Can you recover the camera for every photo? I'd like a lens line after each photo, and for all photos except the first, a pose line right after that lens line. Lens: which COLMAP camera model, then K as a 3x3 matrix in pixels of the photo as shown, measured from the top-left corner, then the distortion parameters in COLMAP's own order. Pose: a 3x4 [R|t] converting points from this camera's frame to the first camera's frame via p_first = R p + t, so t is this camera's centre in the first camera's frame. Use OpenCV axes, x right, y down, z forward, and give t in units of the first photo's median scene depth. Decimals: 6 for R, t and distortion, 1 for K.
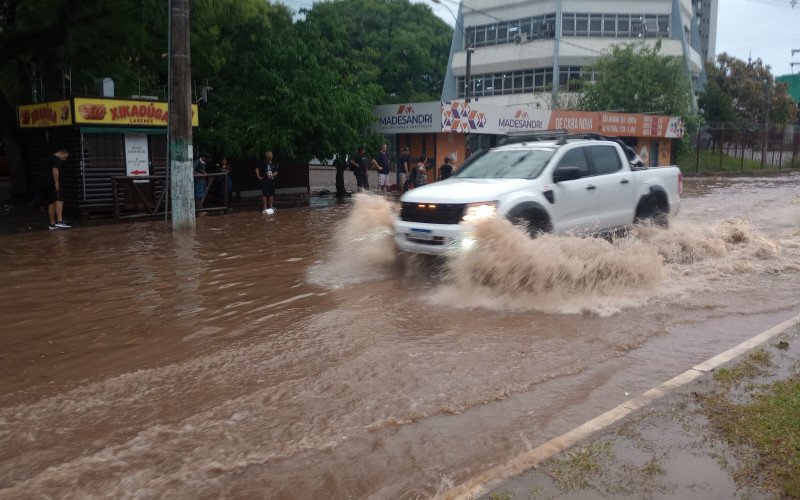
lens RADIAL K [[731.5, 0, 400.0], [0, 731.5, 250.0], [0, 0, 1]] dist [0.063100, -0.109638]
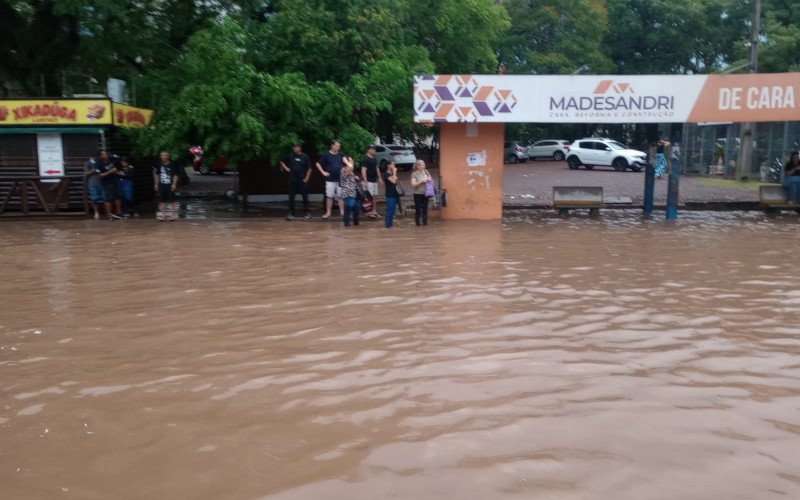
lens RADIAL K [[731.5, 0, 400.0], [0, 731.5, 250.0], [0, 0, 1]] dist [0.063100, -0.109638]
pose [[0.651694, 0.108872, -0.750628, 0.694110], [-0.098249, 0.993424, 0.058788, -0.102812], [0.752092, 0.035436, 0.658105, 0.683645]]
